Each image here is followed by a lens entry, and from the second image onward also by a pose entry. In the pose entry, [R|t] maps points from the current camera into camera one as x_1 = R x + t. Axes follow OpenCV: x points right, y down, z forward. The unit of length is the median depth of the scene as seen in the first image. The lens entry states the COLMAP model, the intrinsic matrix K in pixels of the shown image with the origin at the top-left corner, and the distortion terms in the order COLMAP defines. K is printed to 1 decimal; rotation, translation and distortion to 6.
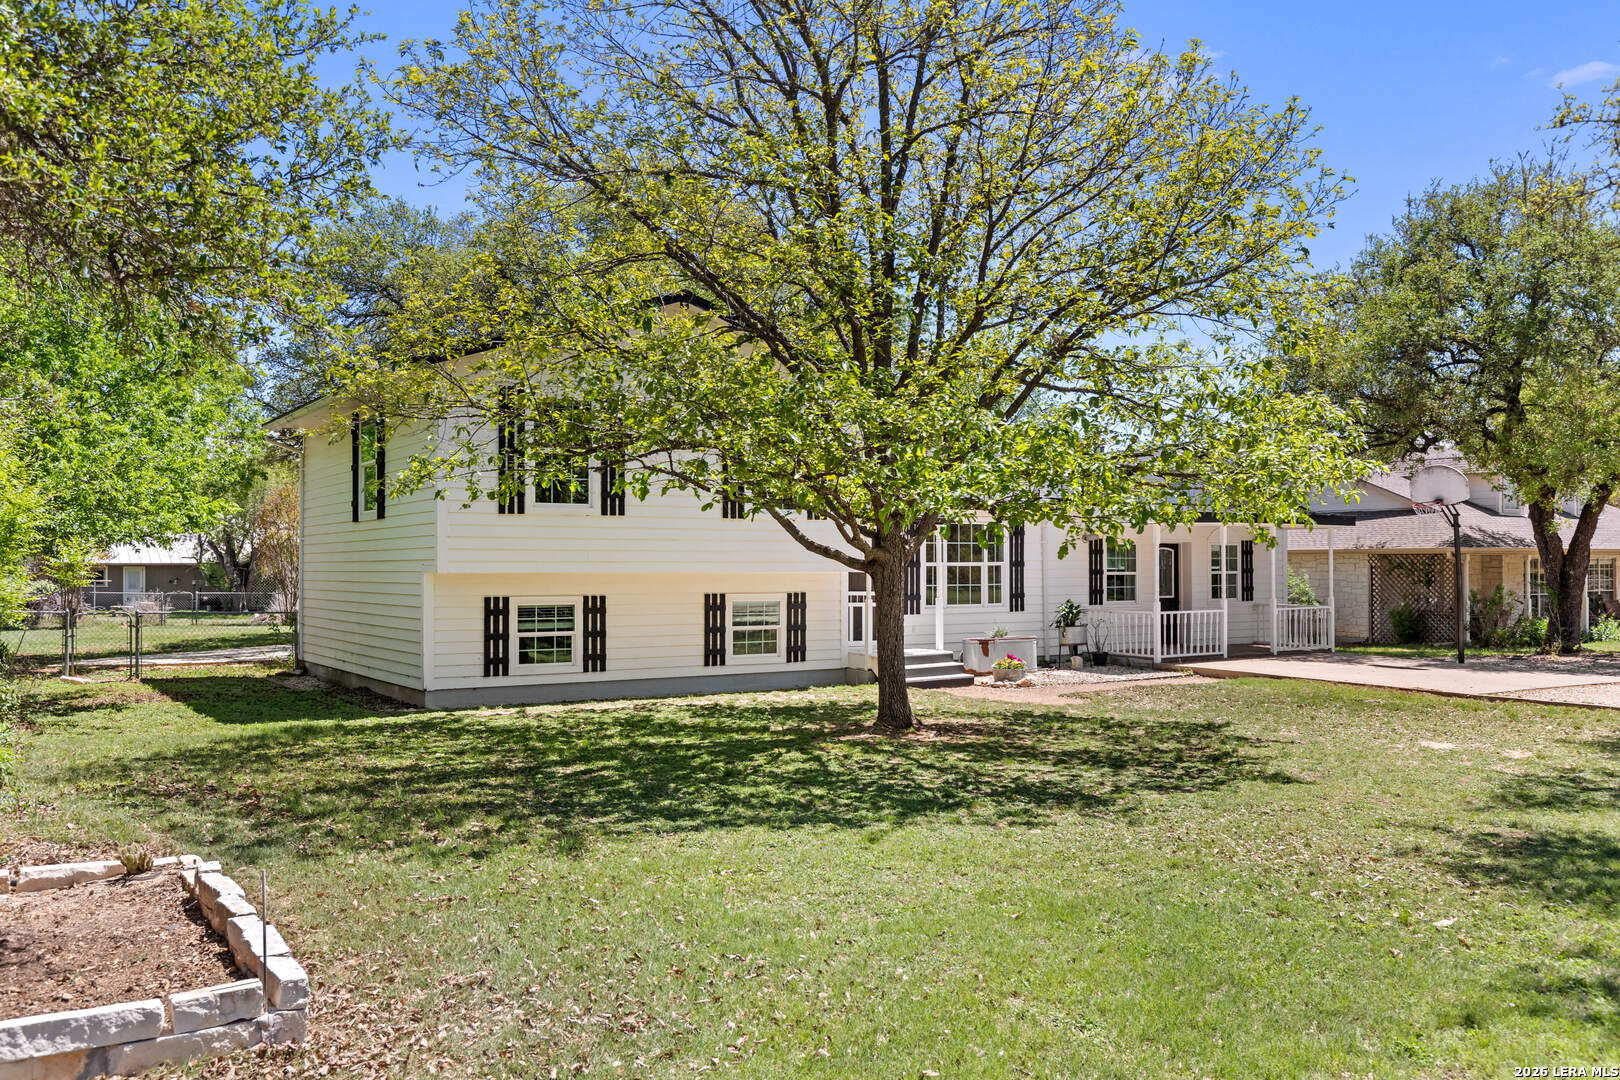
lens RADIAL K [[1353.1, 0, 830.5], [0, 1353.1, 556.1], [0, 0, 1]] dist [0.000556, 0.010272]
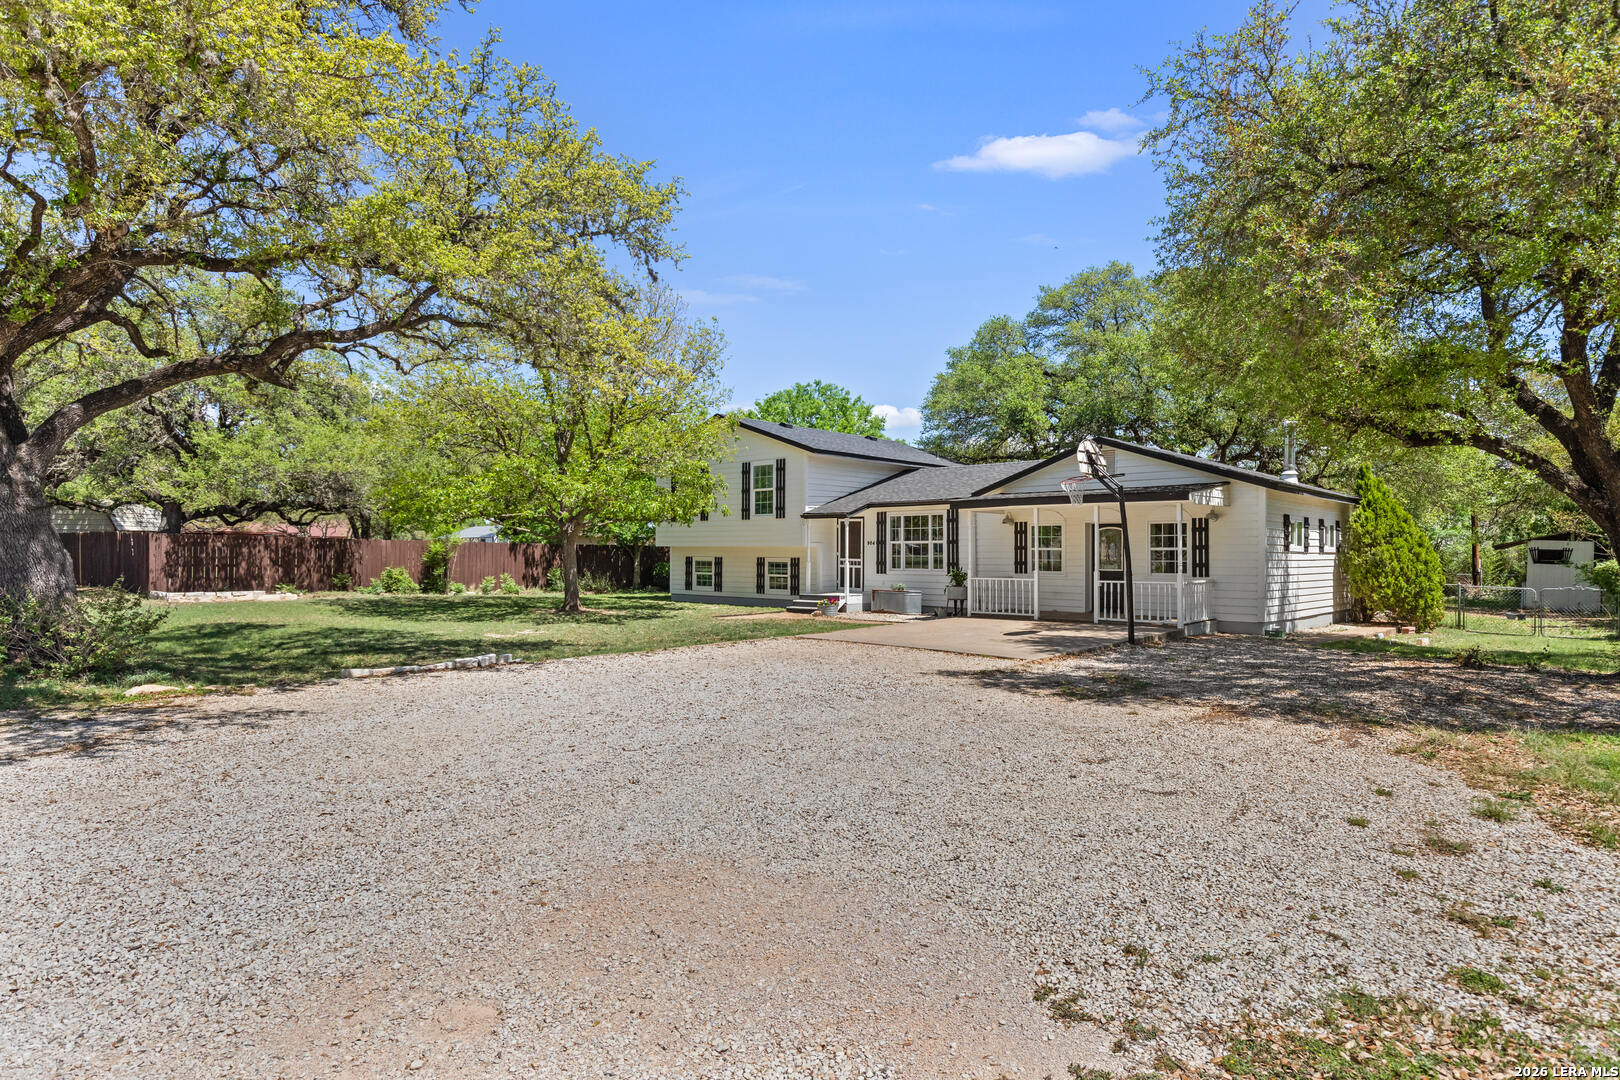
lens RADIAL K [[909.1, 0, 809.4], [0, 909.1, 540.0], [0, 0, 1]] dist [-0.003581, -0.004215]
pose [[0.240233, -0.003194, -0.970710, 1.072367], [0.010990, 0.999939, -0.000570, 0.002775], [0.970653, -0.010531, 0.240253, 0.646459]]
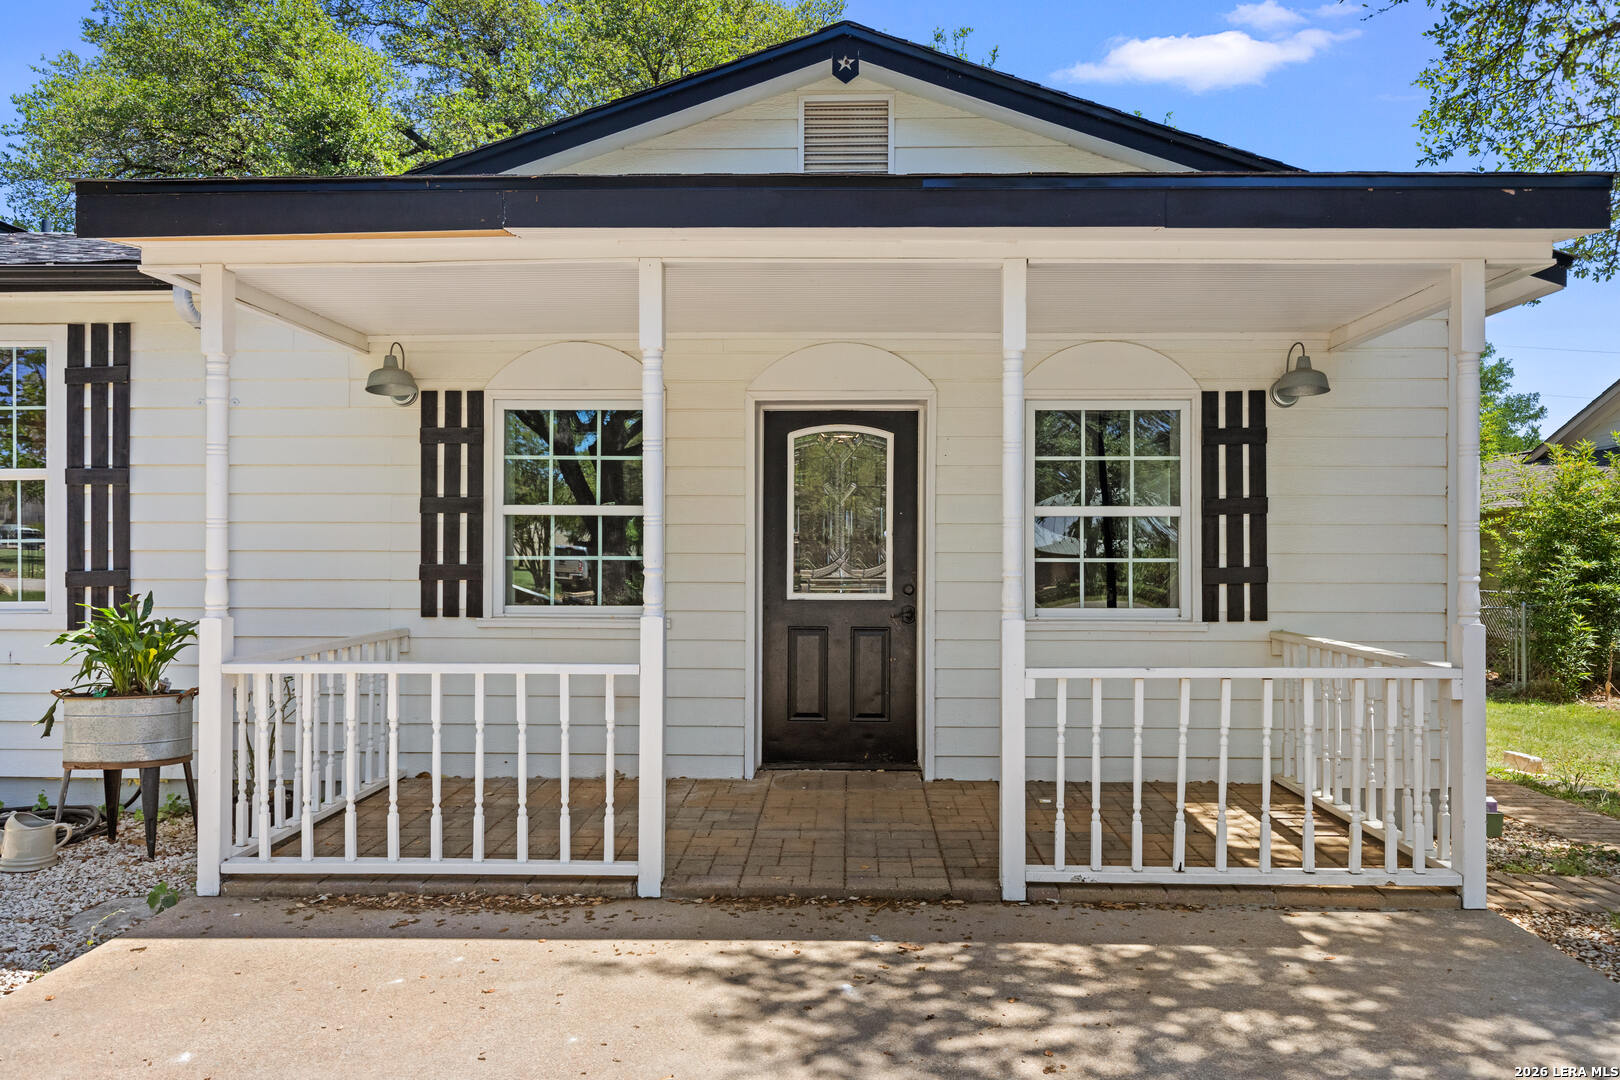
lens RADIAL K [[1128.7, 0, 818.9], [0, 1128.7, 546.7], [0, 0, 1]] dist [0.006015, 0.000333]
pose [[0.822157, 0.007911, -0.569206, 0.433667], [-0.002609, 0.999945, 0.010128, 0.019760], [0.569255, -0.006842, 0.822133, 0.915957]]
